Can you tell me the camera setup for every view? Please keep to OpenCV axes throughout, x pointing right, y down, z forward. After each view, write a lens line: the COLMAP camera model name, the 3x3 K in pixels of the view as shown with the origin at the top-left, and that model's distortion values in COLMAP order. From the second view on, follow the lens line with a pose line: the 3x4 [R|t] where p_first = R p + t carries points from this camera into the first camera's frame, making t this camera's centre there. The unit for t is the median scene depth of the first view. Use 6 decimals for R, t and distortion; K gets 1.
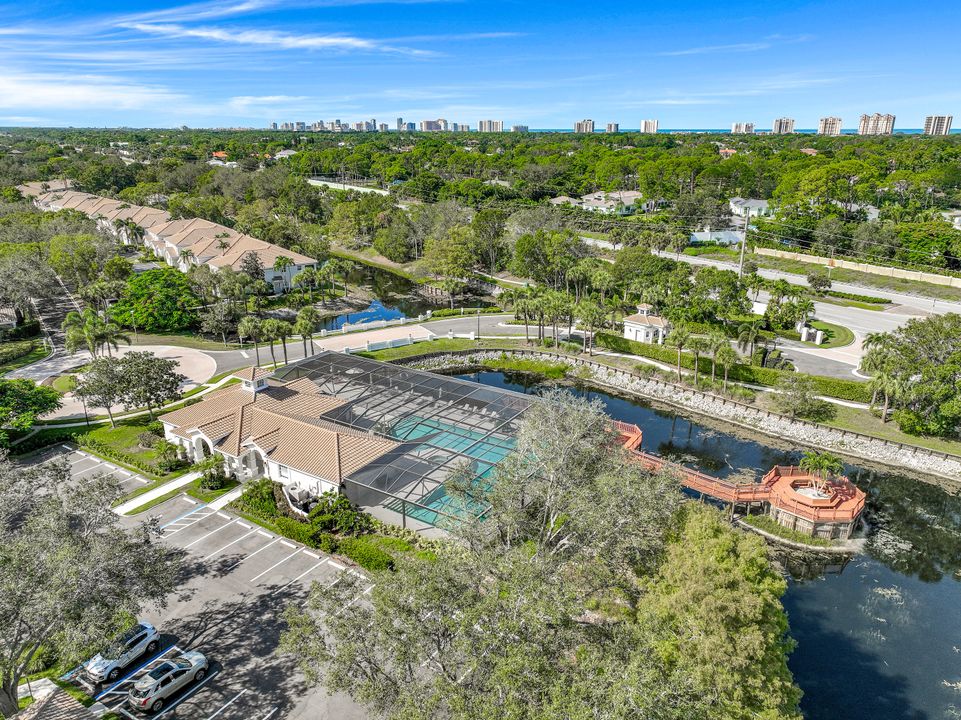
lens RADIAL K [[703.3, 0, 480.5], [0, 703.3, 360.0], [0, 0, 1]] dist [0.000422, -0.001293]
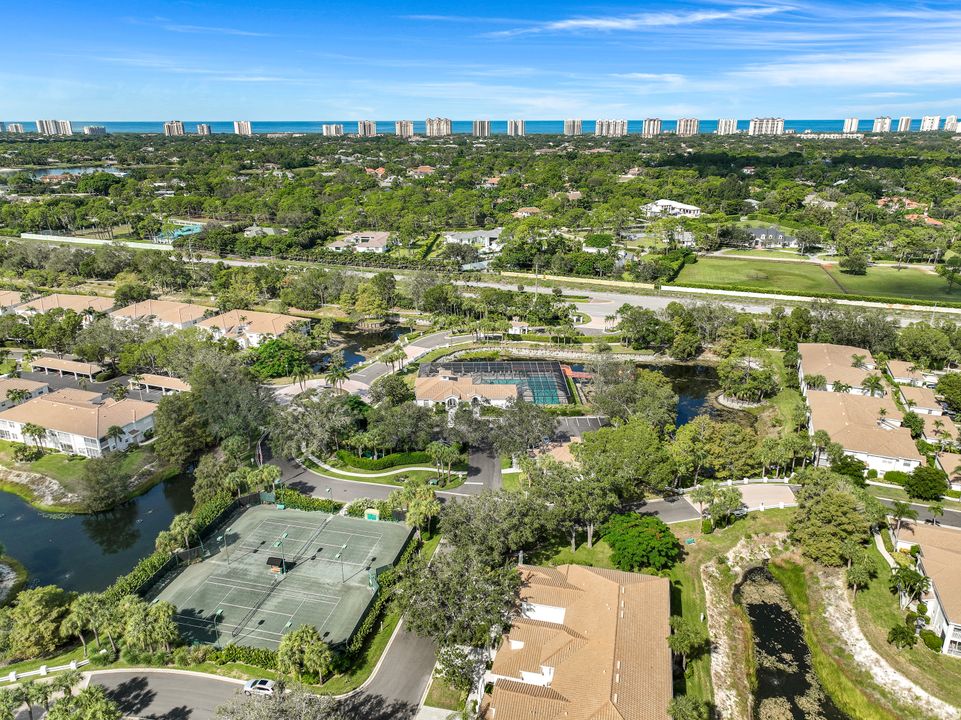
lens RADIAL K [[703.3, 0, 480.5], [0, 703.3, 360.0], [0, 0, 1]] dist [0.000422, -0.001293]
pose [[0.833826, -0.189137, 0.518615, -1.016324], [0.177474, 0.981445, 0.072588, -0.126478], [-0.522721, 0.031515, 0.851921, -0.803215]]
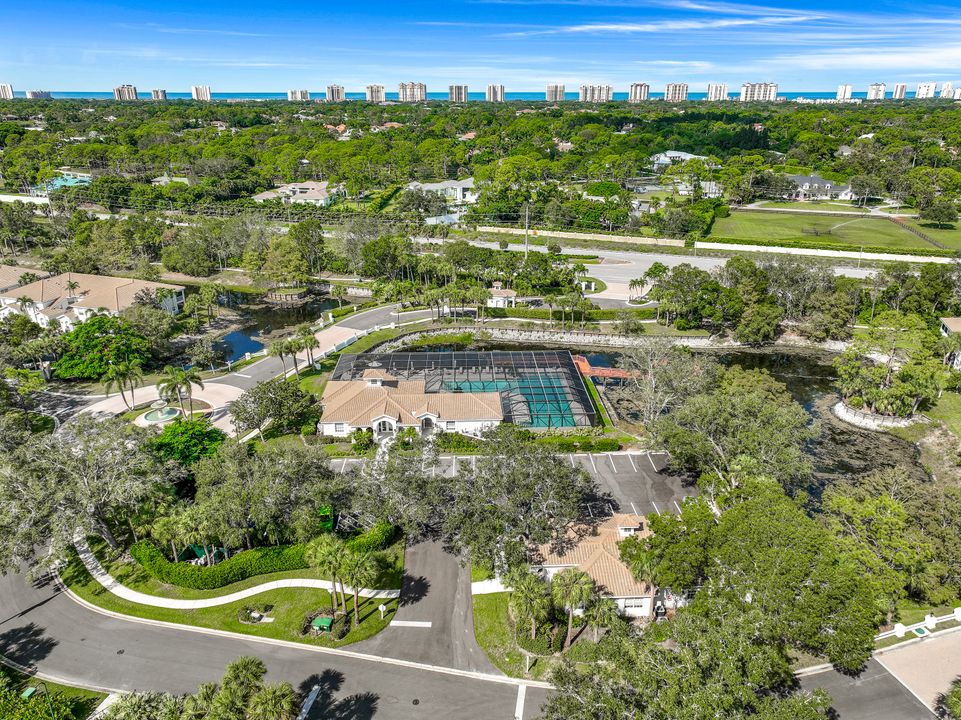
lens RADIAL K [[703.3, 0, 480.5], [0, 703.3, 360.0], [0, 0, 1]] dist [0.000422, -0.001293]
pose [[0.817607, -0.210827, 0.535790, -0.611900], [0.183125, 0.977448, 0.105169, -0.081778], [-0.545879, 0.012129, 0.837776, -0.205987]]
